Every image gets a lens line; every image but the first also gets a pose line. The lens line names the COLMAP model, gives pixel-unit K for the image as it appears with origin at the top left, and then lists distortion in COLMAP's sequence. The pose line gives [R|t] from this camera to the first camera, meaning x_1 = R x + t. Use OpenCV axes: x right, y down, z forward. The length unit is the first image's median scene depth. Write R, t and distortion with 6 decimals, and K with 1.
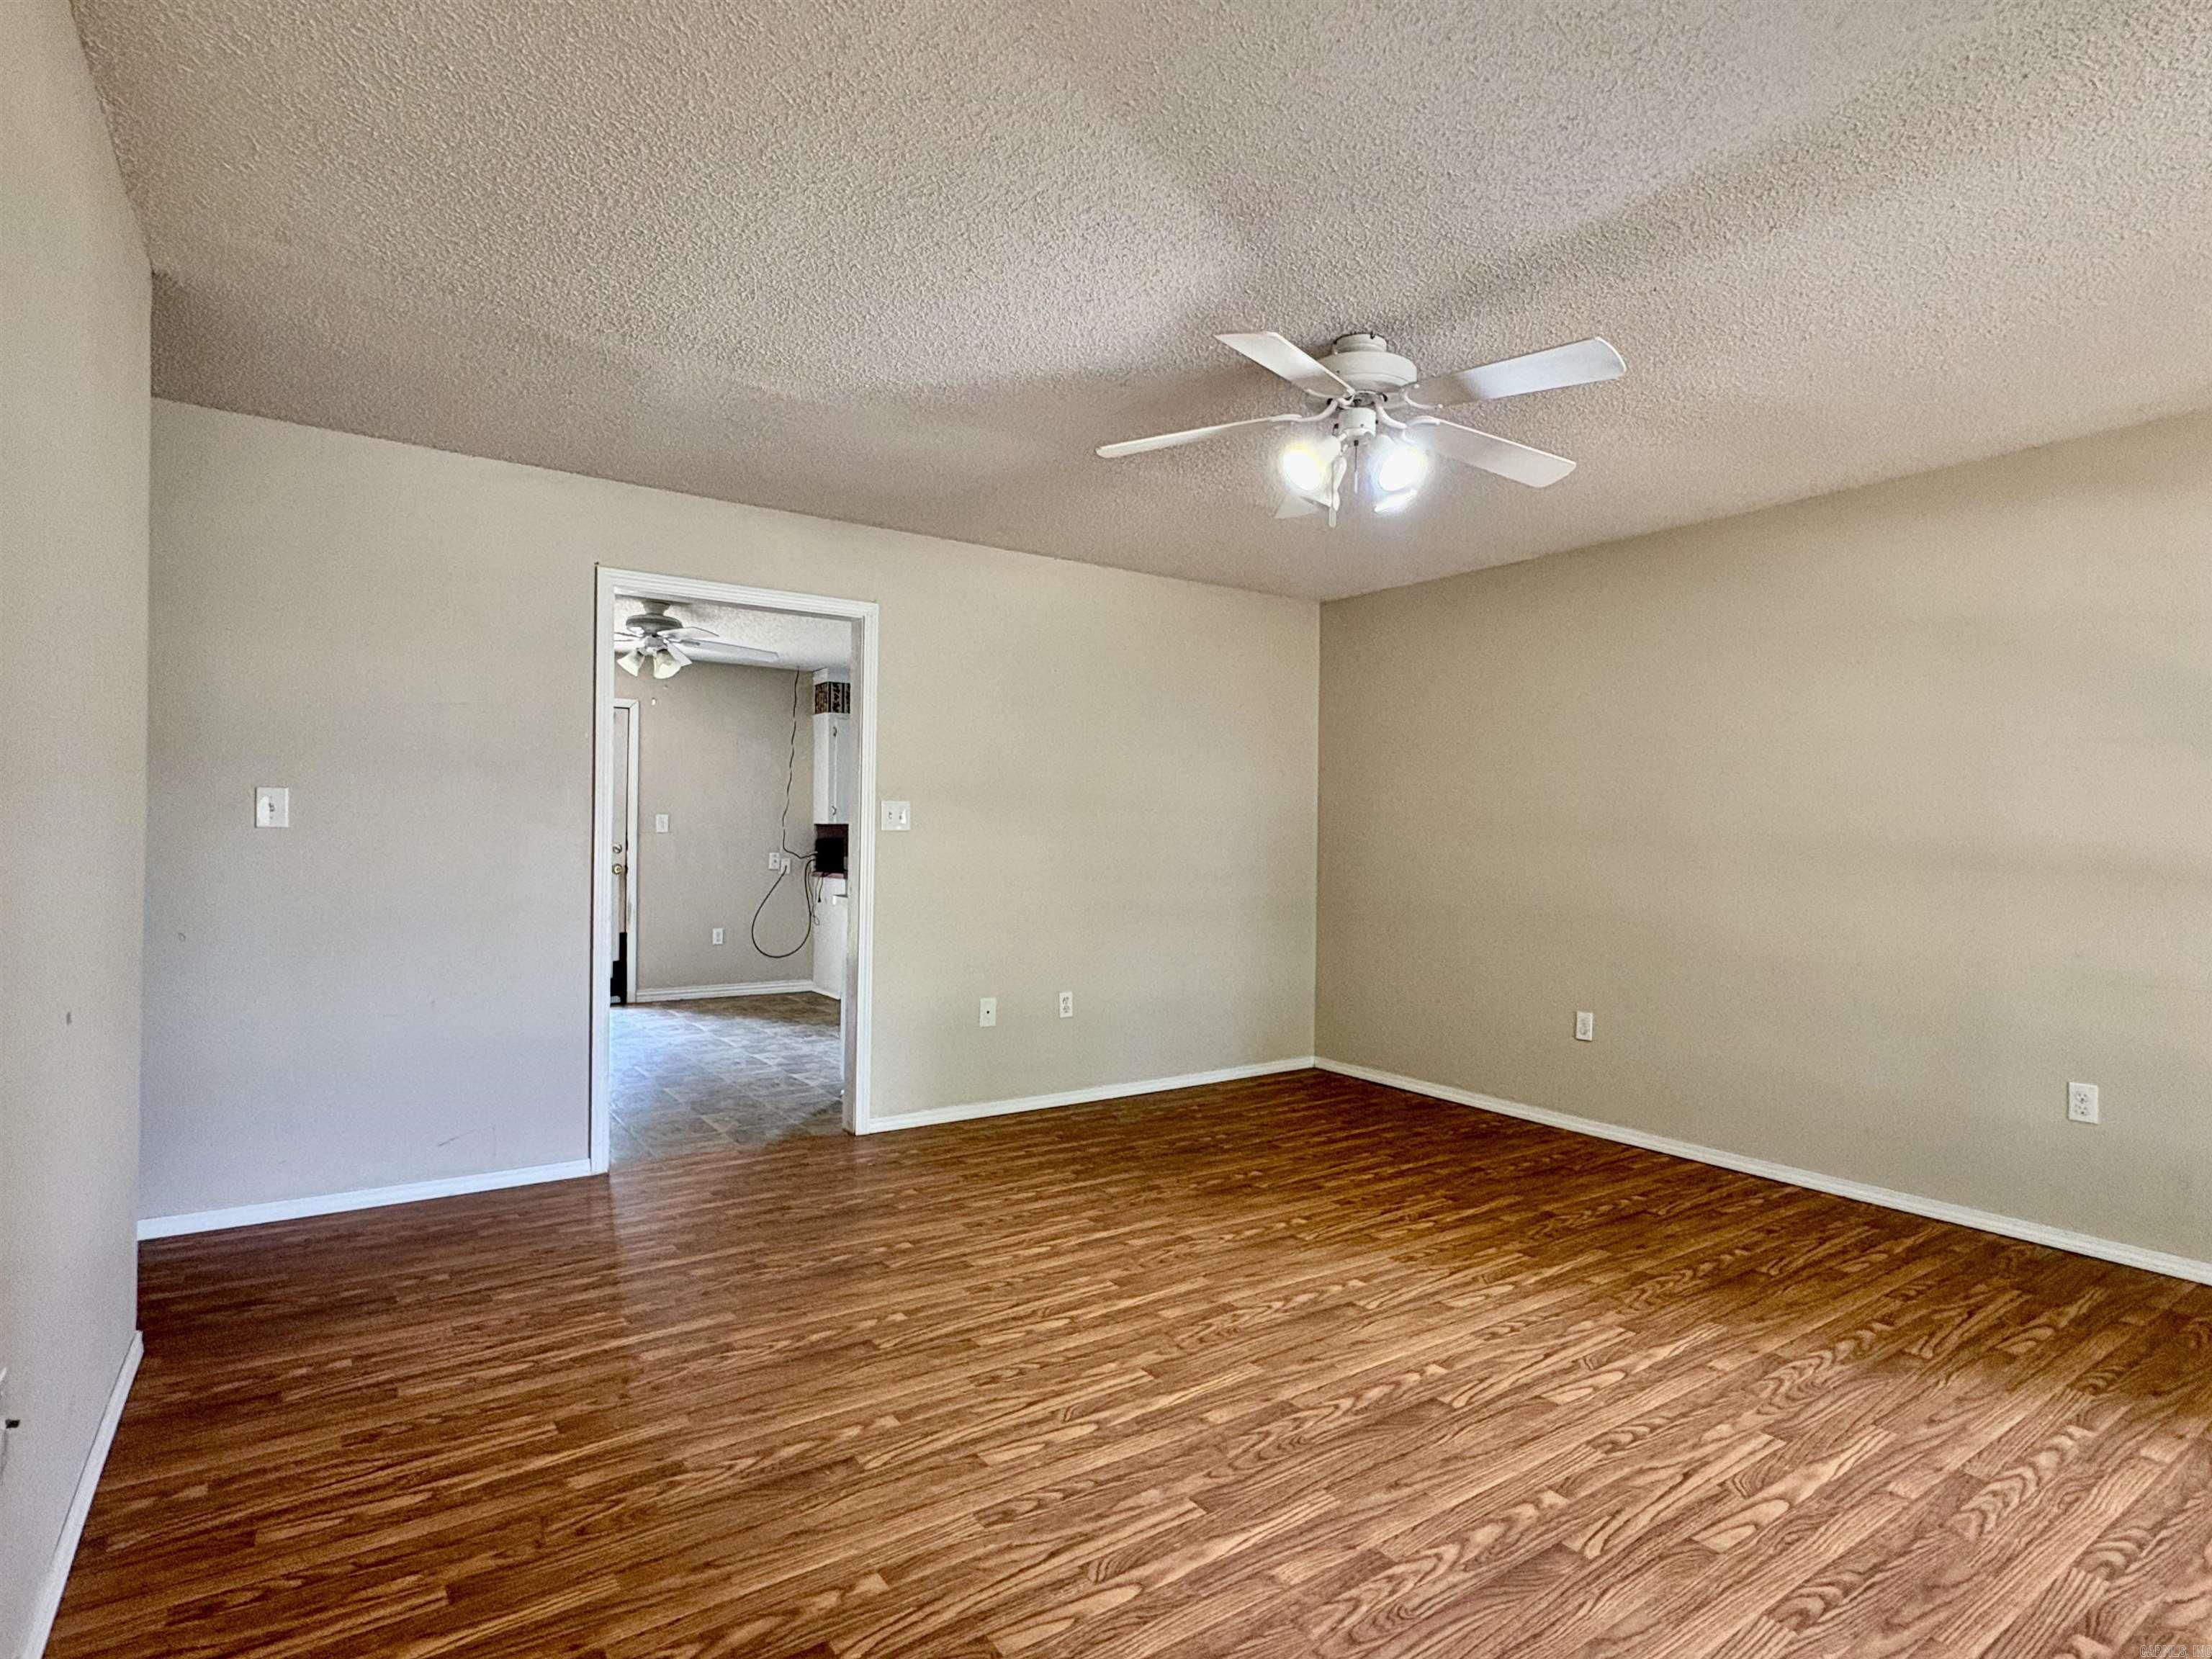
lens RADIAL K [[1148.9, 0, 1106.0], [0, 1148.9, 829.5], [0, 0, 1]] dist [-0.001728, -0.000268]
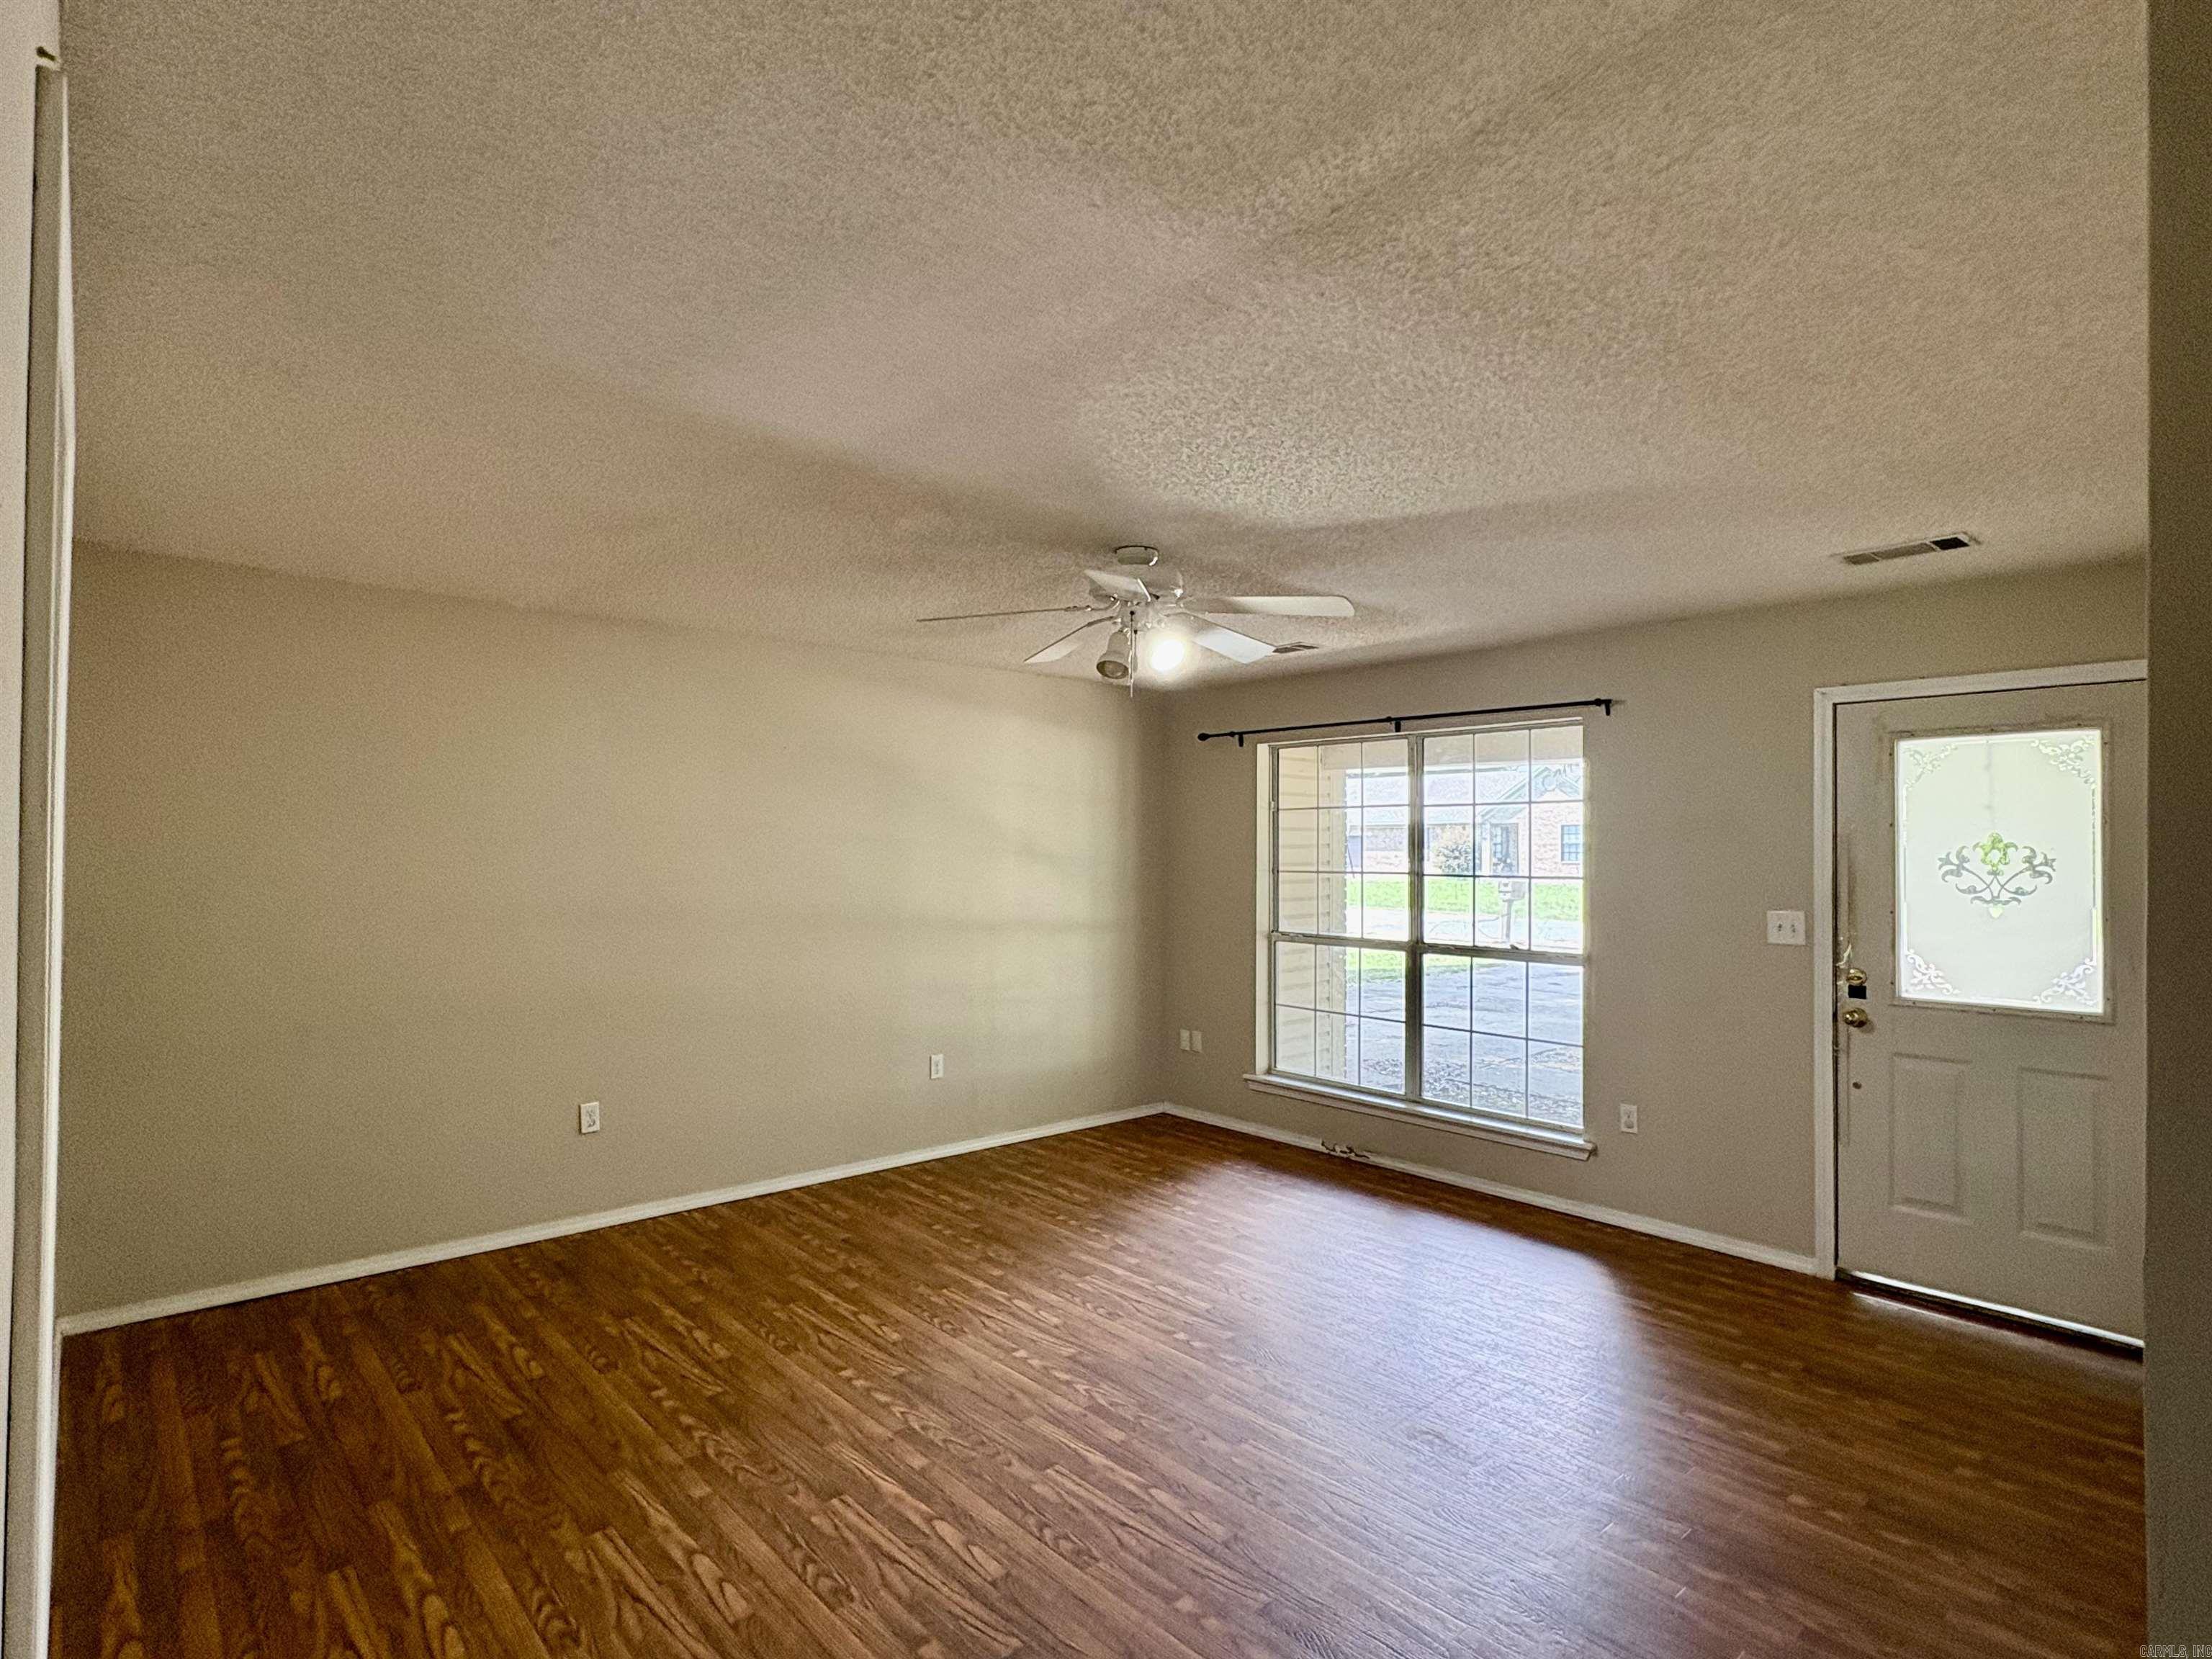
lens RADIAL K [[1148.9, 0, 1106.0], [0, 1148.9, 829.5], [0, 0, 1]] dist [-0.001728, -0.000268]
pose [[-0.125828, 0.001901, 0.992050, -1.074872], [-0.014910, 0.999882, -0.003807, -0.130613], [-0.991940, -0.015271, -0.125785, 1.280182]]
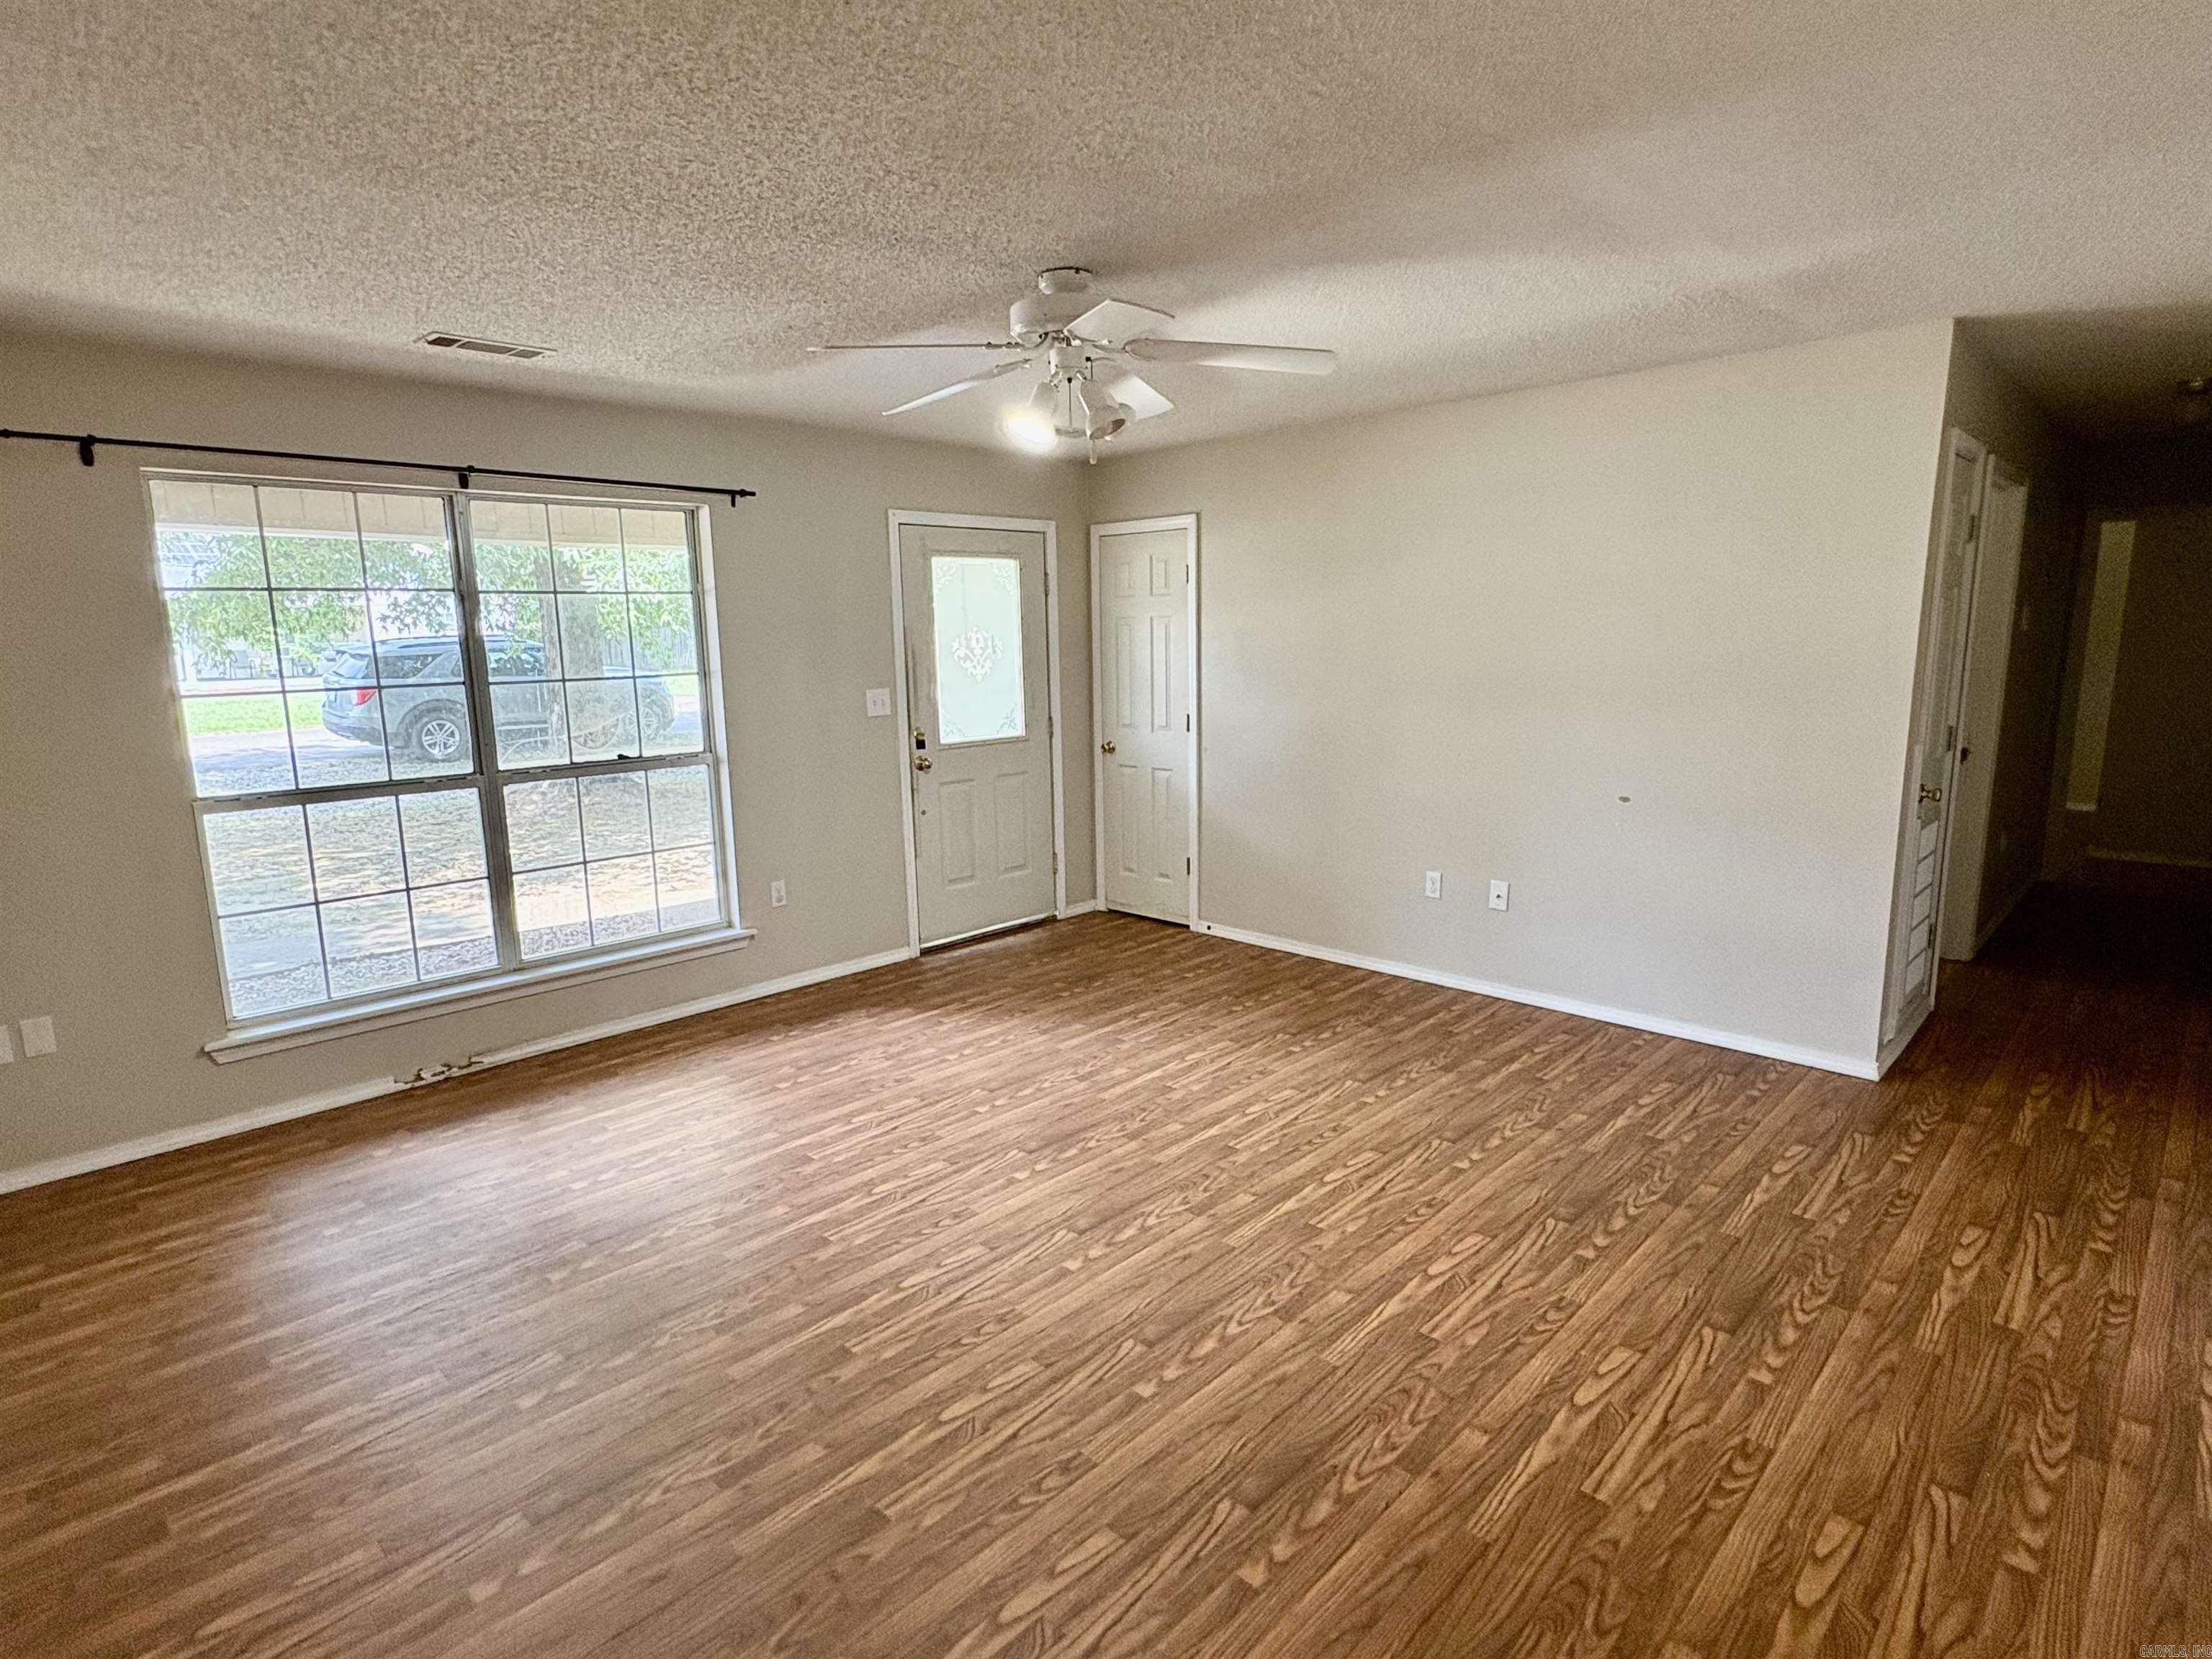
lens RADIAL K [[1148.9, 0, 1106.0], [0, 1148.9, 829.5], [0, 0, 1]] dist [-0.001728, -0.000268]
pose [[-0.981955, 0.036875, -0.185487, 0.421096], [0.006100, 0.986472, 0.163816, -0.120882], [0.189018, 0.159728, -0.968896, 2.214433]]
